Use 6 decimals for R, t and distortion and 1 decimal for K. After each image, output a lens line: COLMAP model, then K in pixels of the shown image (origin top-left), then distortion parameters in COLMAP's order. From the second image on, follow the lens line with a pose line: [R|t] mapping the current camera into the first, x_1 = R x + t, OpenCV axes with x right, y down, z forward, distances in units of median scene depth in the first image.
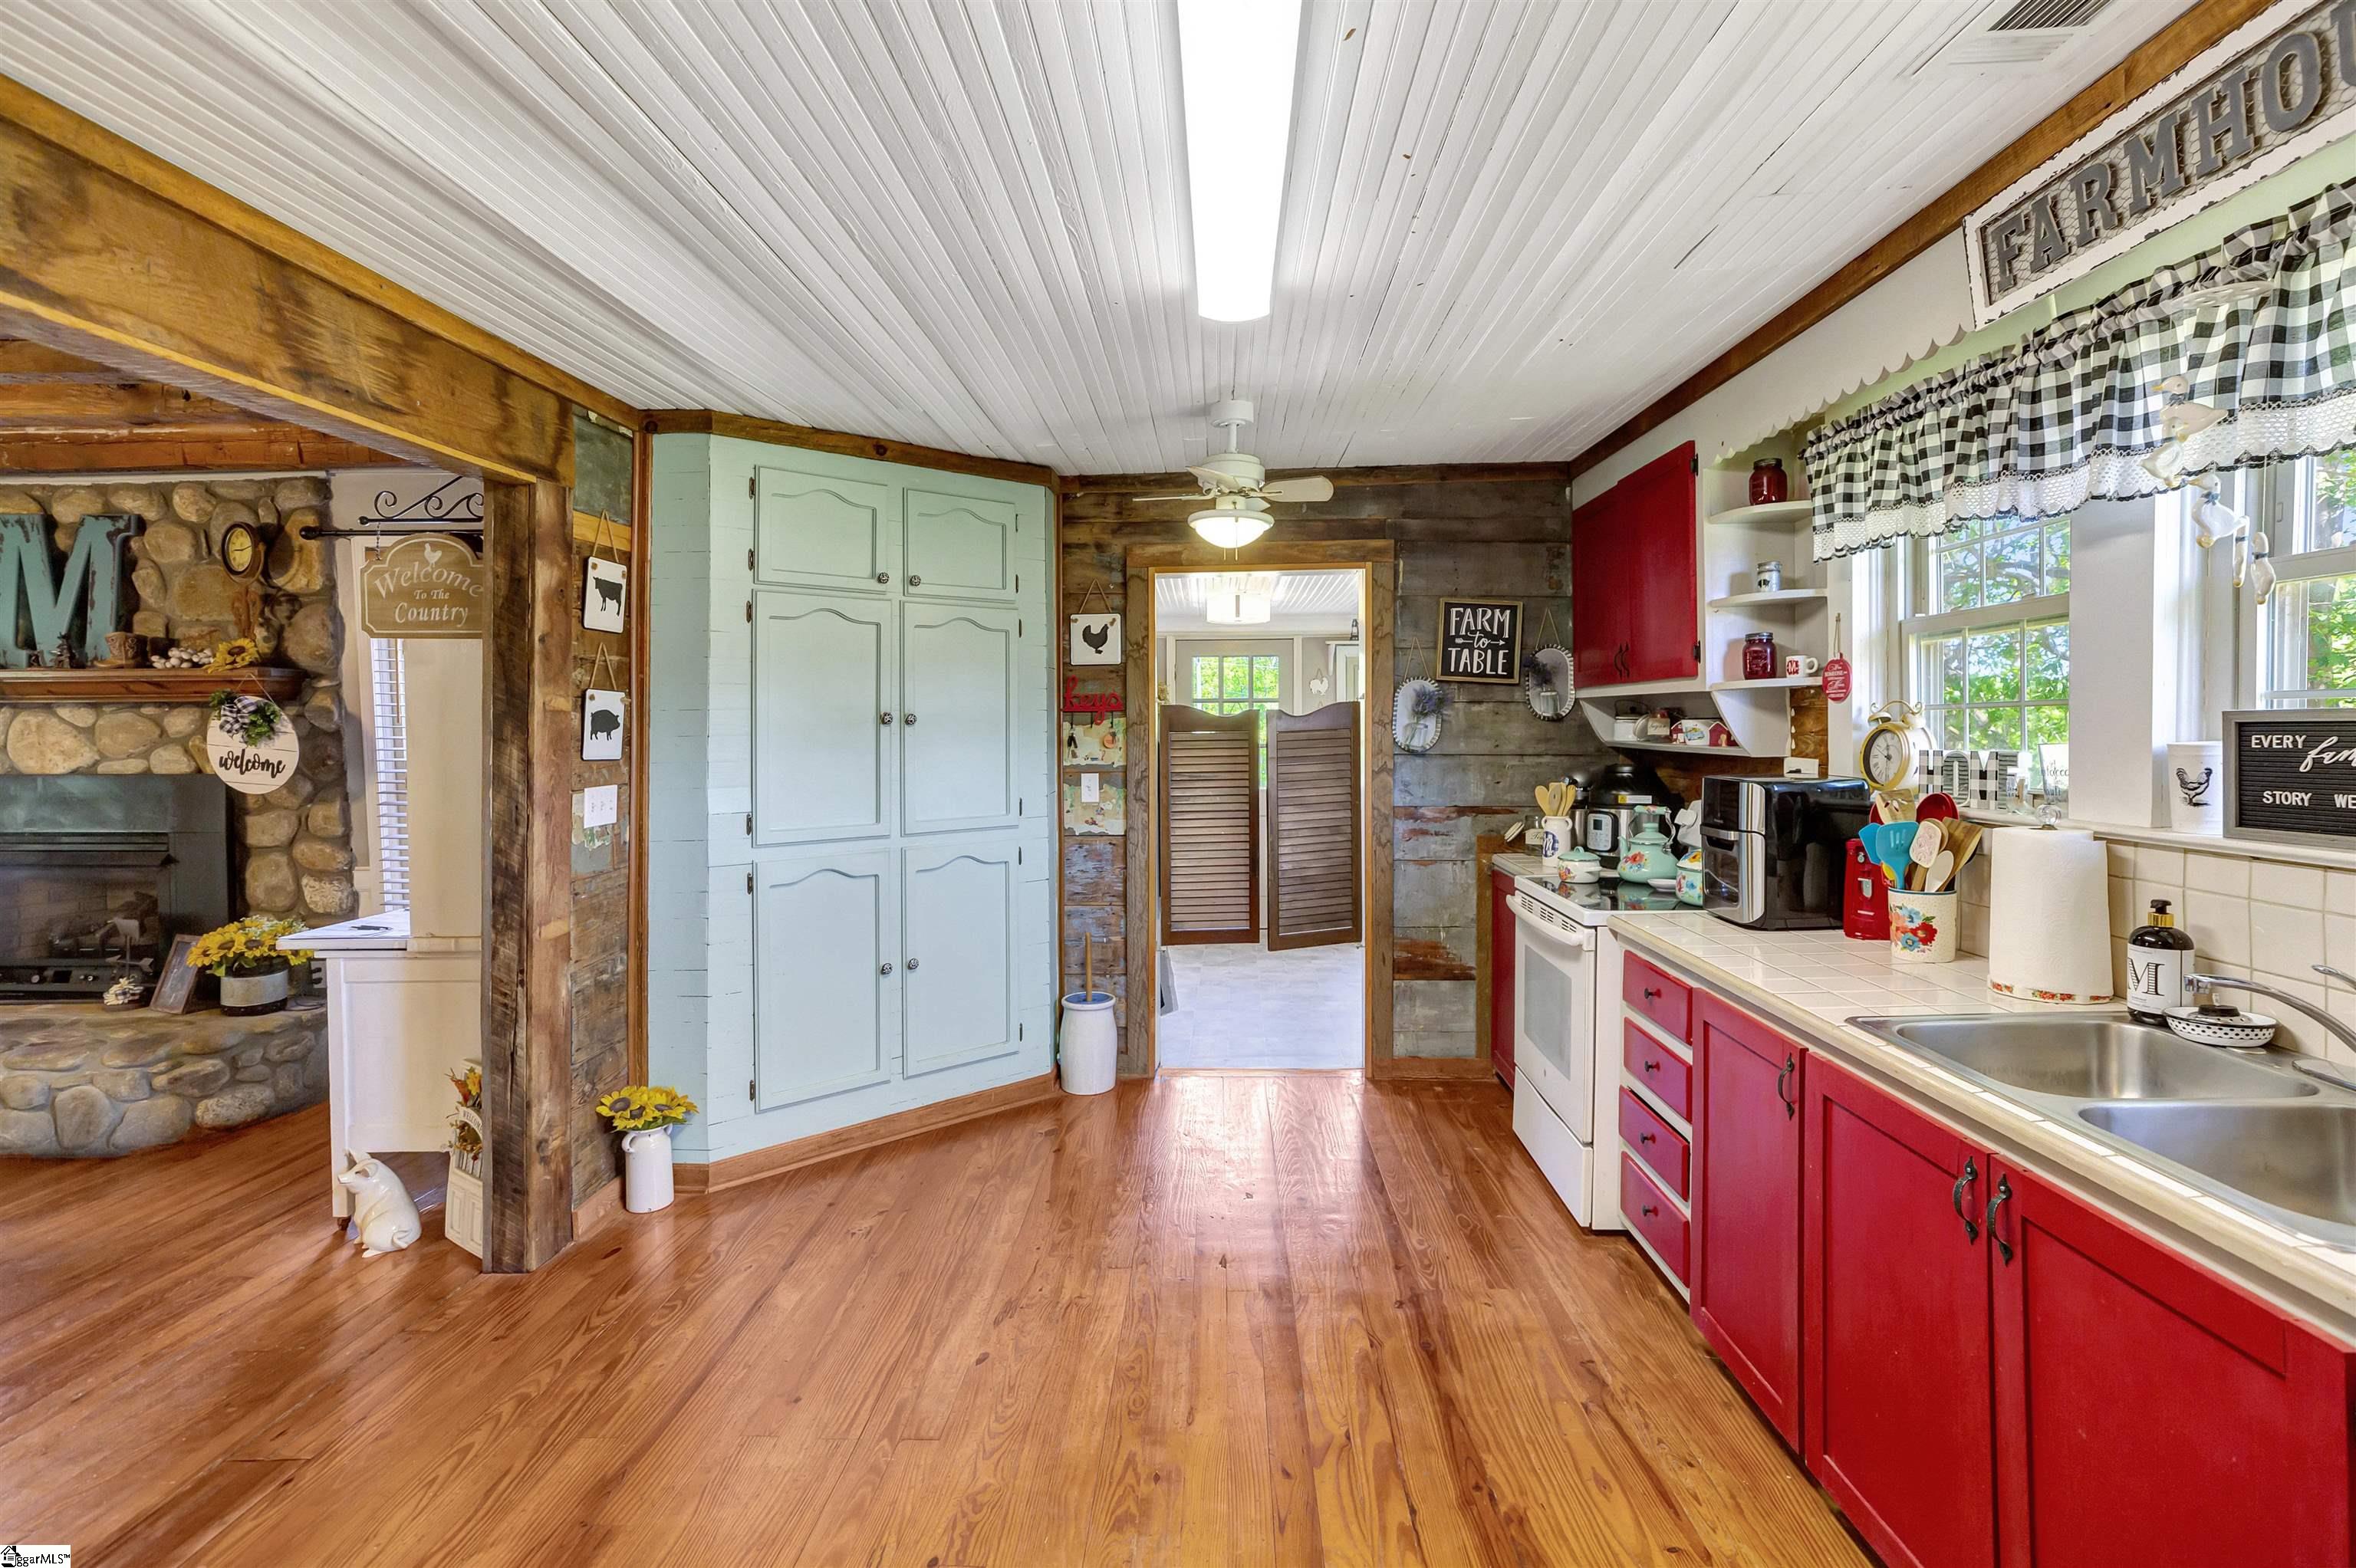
lens RADIAL K [[1079.1, 0, 1199.8], [0, 1079.1, 758.4], [0, 0, 1]] dist [-0.040705, 0.022843]
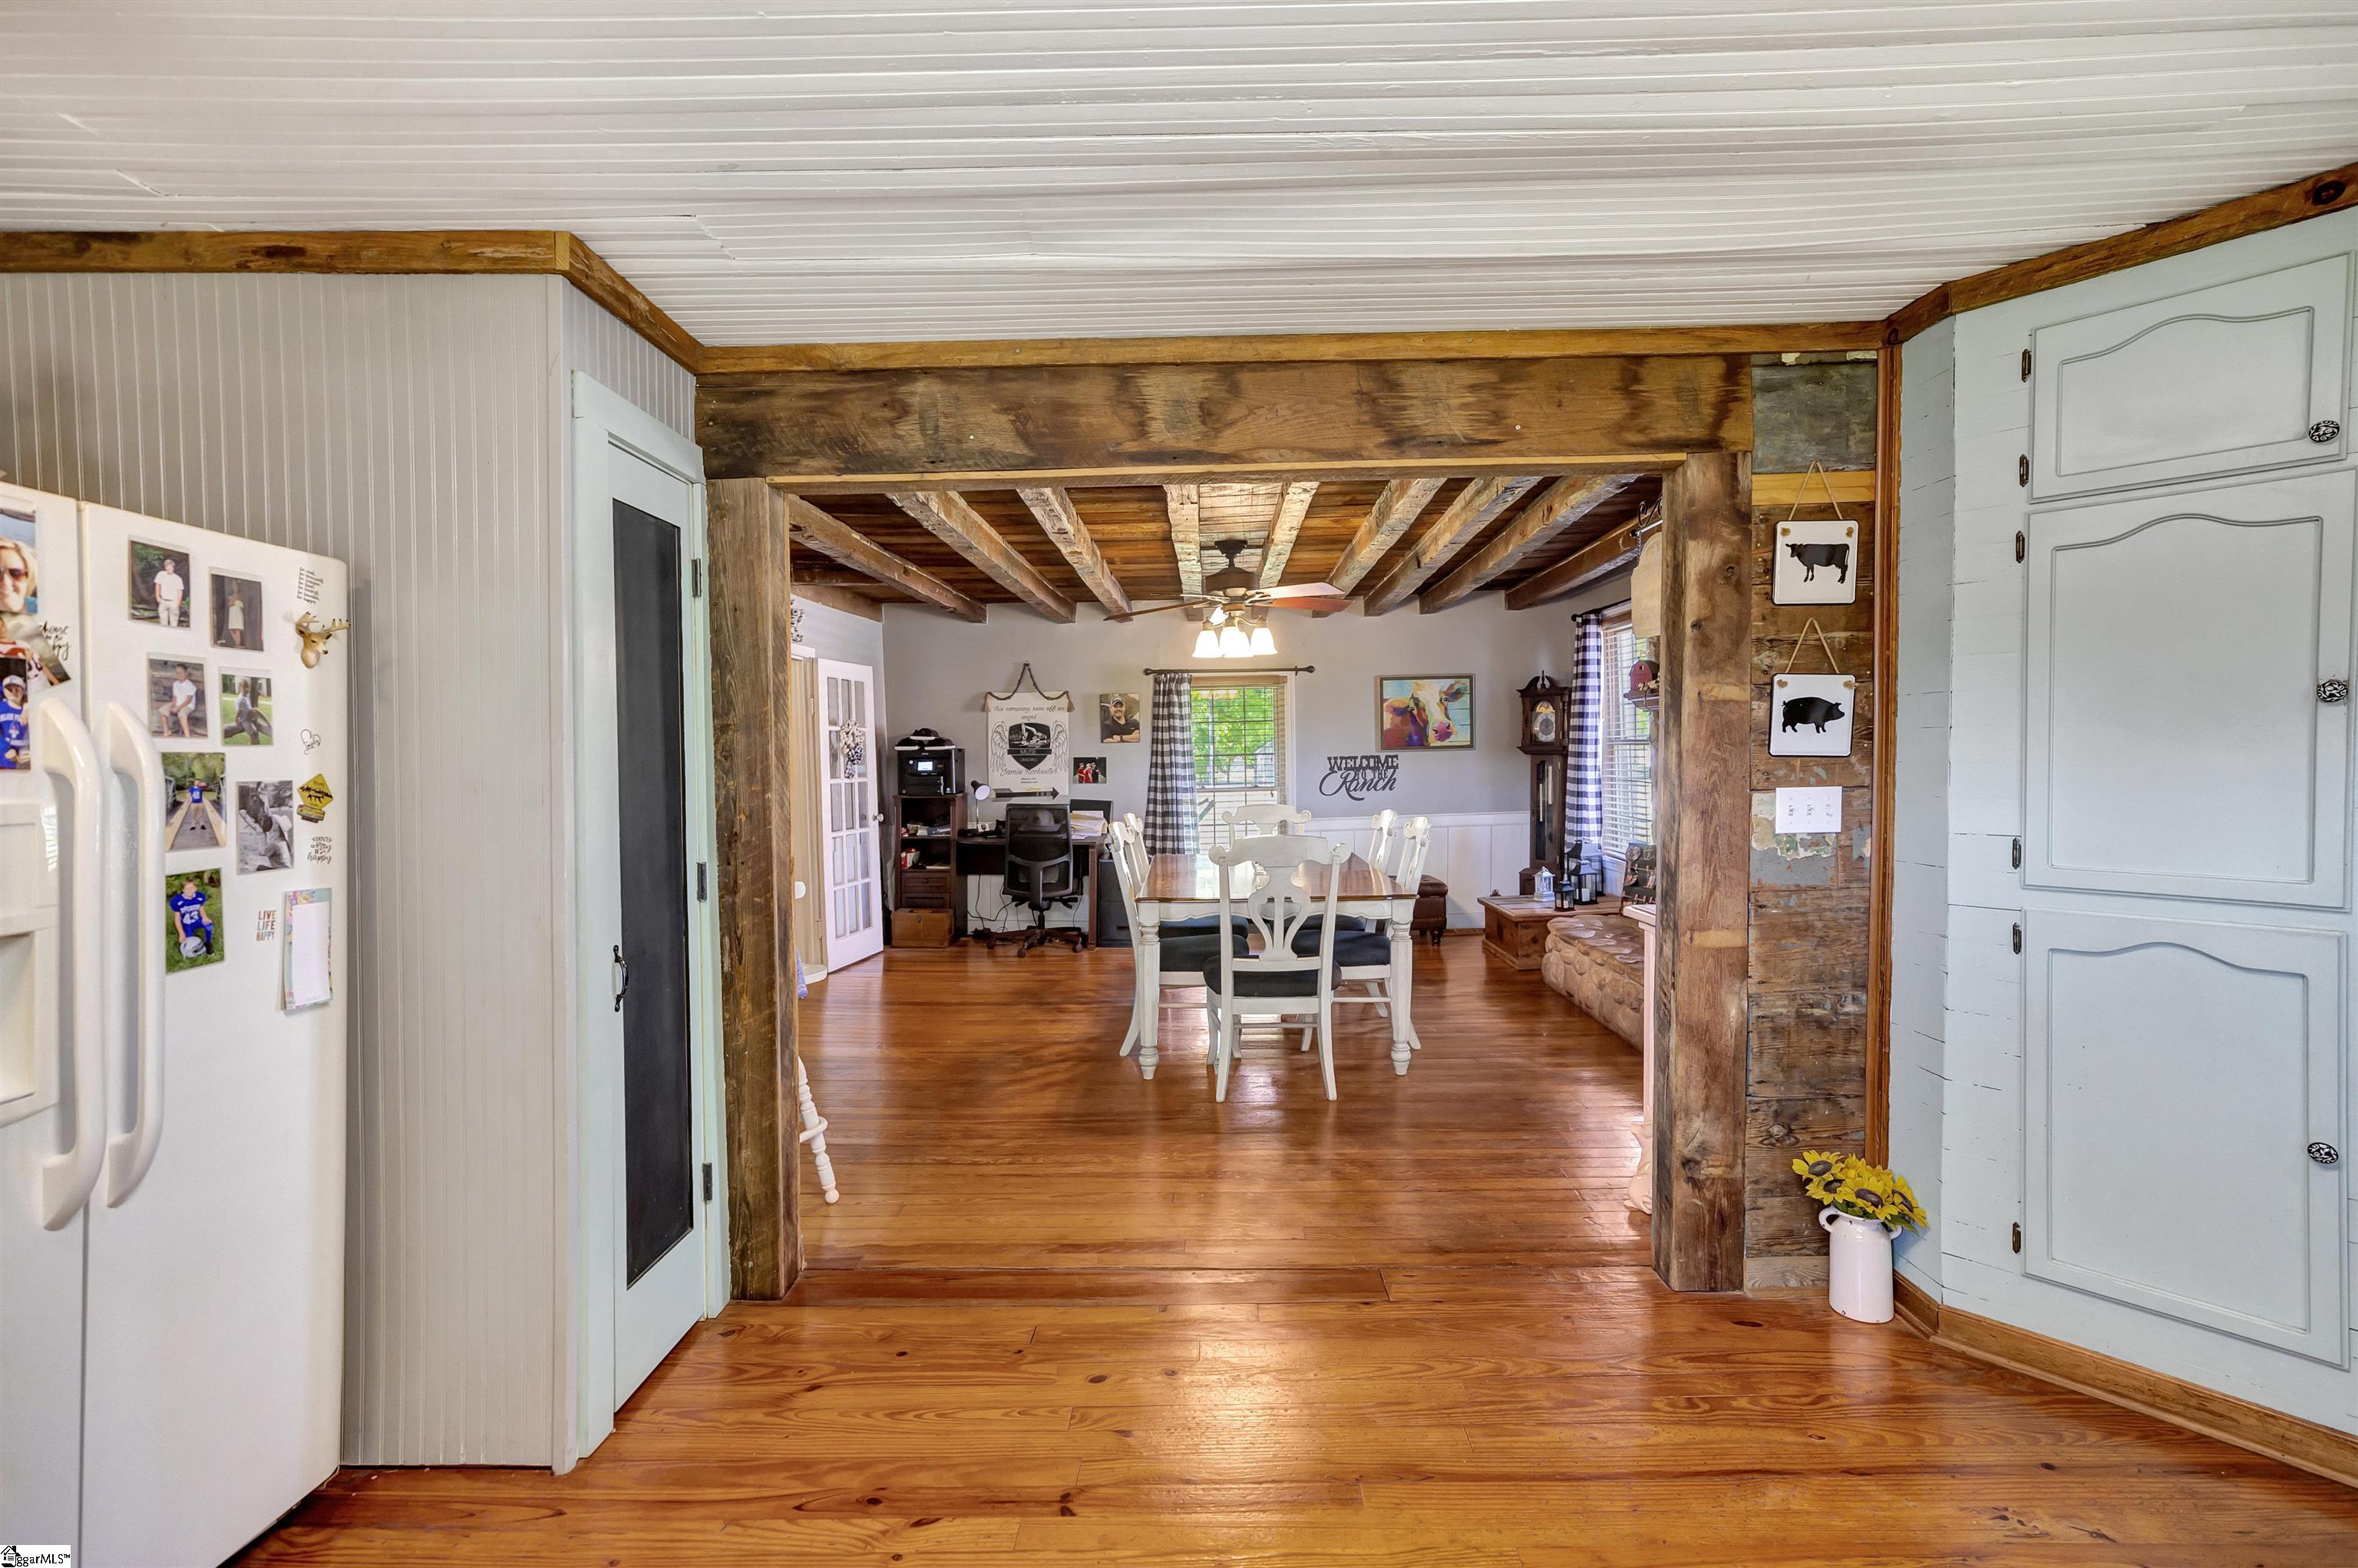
lens RADIAL K [[1080.1, 0, 1200.9], [0, 1080.1, 758.3], [0, 0, 1]] dist [-0.040705, 0.022843]
pose [[-0.006936, 0.015667, -0.999853, 0.227335], [-0.019372, 0.999688, 0.015799, -0.000725], [0.999788, 0.019479, -0.006630, 0.400024]]
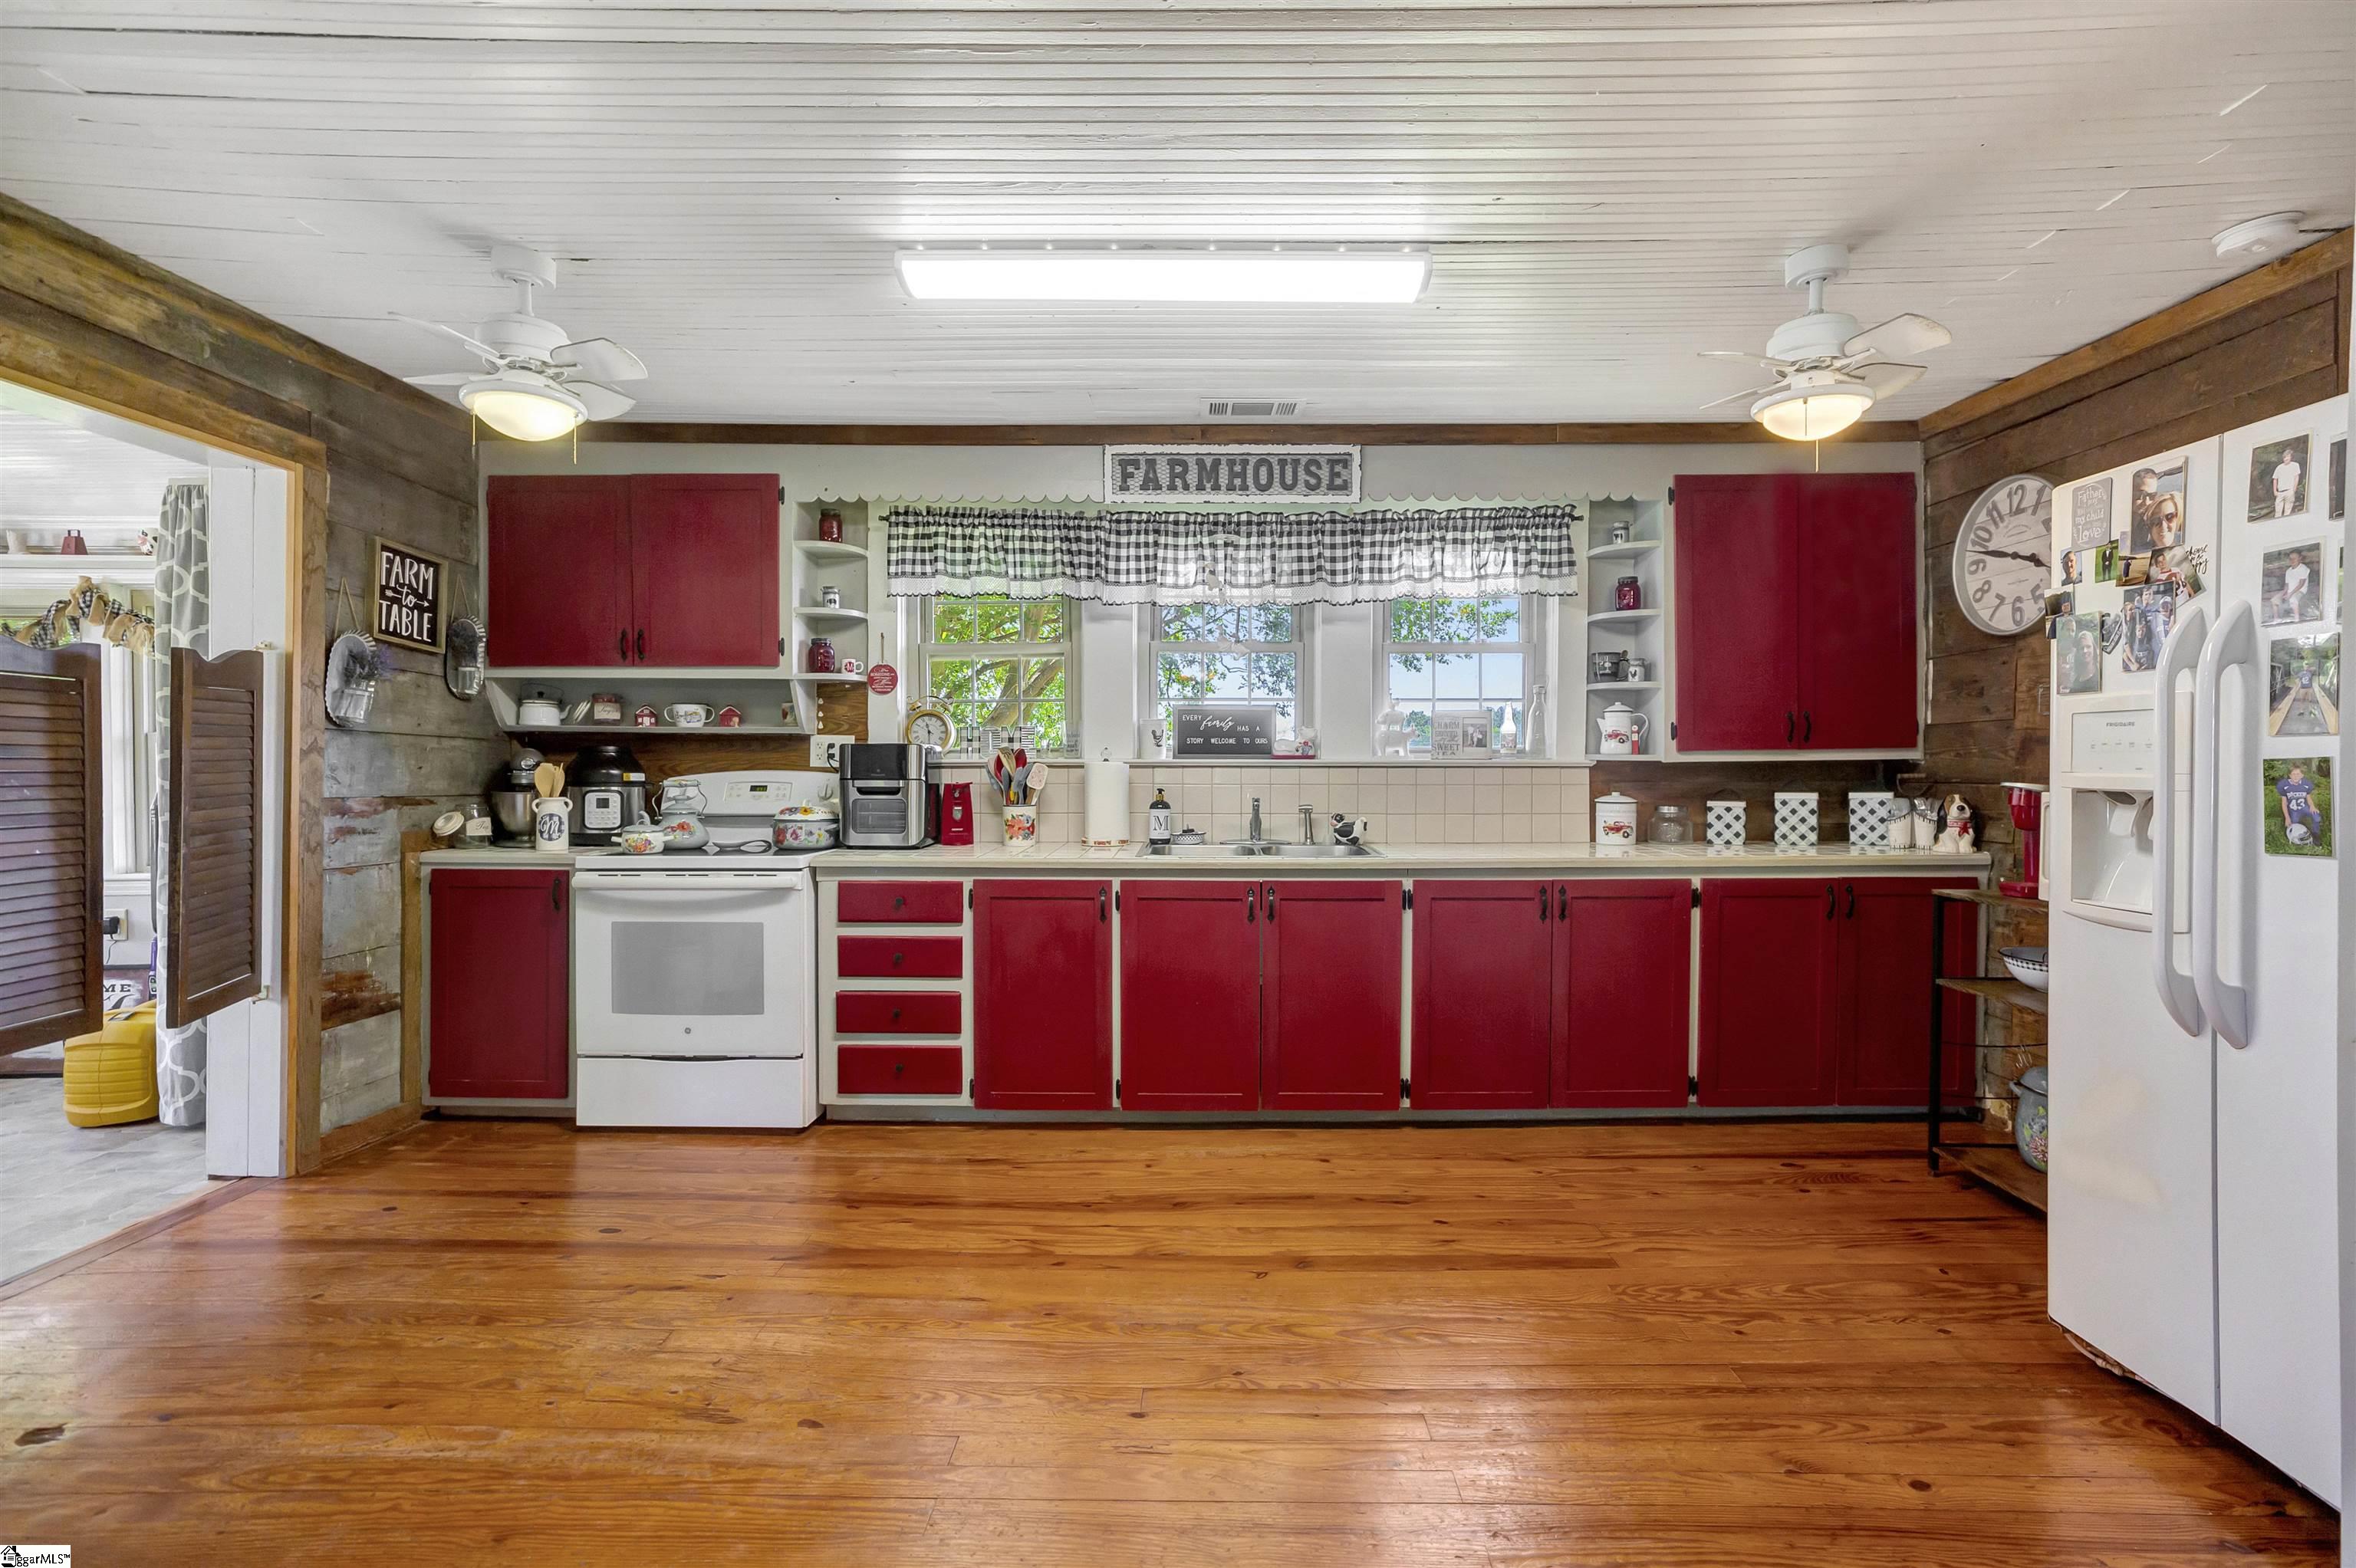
lens RADIAL K [[1079.1, 0, 1199.8], [0, 1079.1, 758.4], [0, 0, 1]] dist [-0.040705, 0.022843]
pose [[-0.018291, 0.021382, 0.999604, -0.621129], [0.030519, 0.999317, -0.020817, 0.055755], [-0.999367, 0.030126, -0.018931, 0.437681]]
